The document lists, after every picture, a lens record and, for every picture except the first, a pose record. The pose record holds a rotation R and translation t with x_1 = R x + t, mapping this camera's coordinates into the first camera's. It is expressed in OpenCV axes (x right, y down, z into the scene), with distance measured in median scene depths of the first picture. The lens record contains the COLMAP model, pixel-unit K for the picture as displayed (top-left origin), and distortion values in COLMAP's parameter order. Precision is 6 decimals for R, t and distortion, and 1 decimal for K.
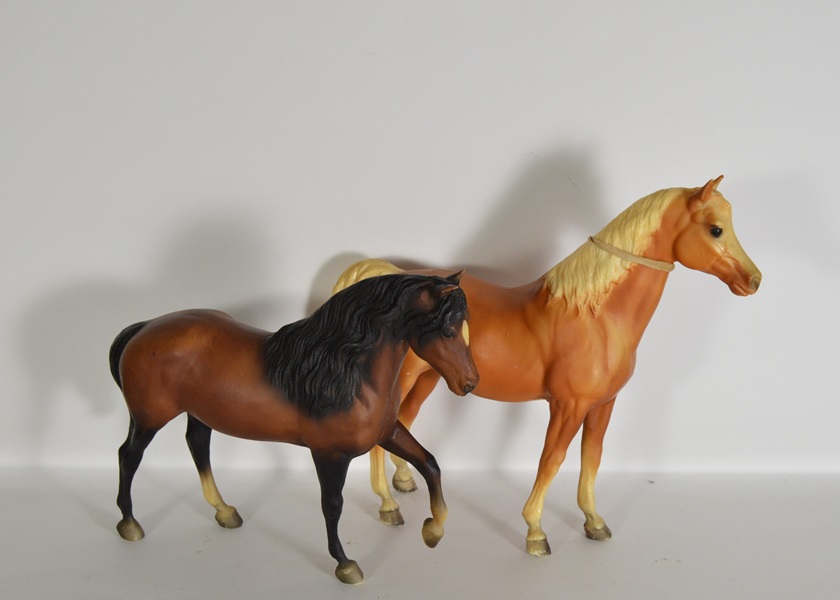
lens RADIAL K [[1533.4, 0, 420.0], [0, 1533.4, 300.0], [0, 0, 1]] dist [-0.060194, -0.011270]
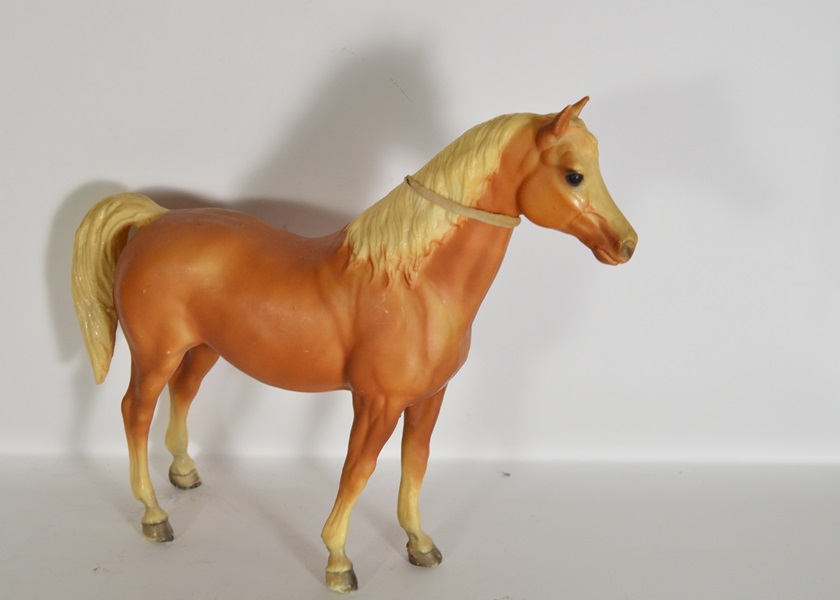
lens RADIAL K [[1533.4, 0, 420.0], [0, 1533.4, 300.0], [0, 0, 1]] dist [-0.060194, -0.011270]
pose [[0.999890, 0.007709, 0.012675, 0.109067], [-0.009297, 0.991408, 0.130473, -0.078599], [-0.011560, -0.130577, 0.991371, 0.272327]]
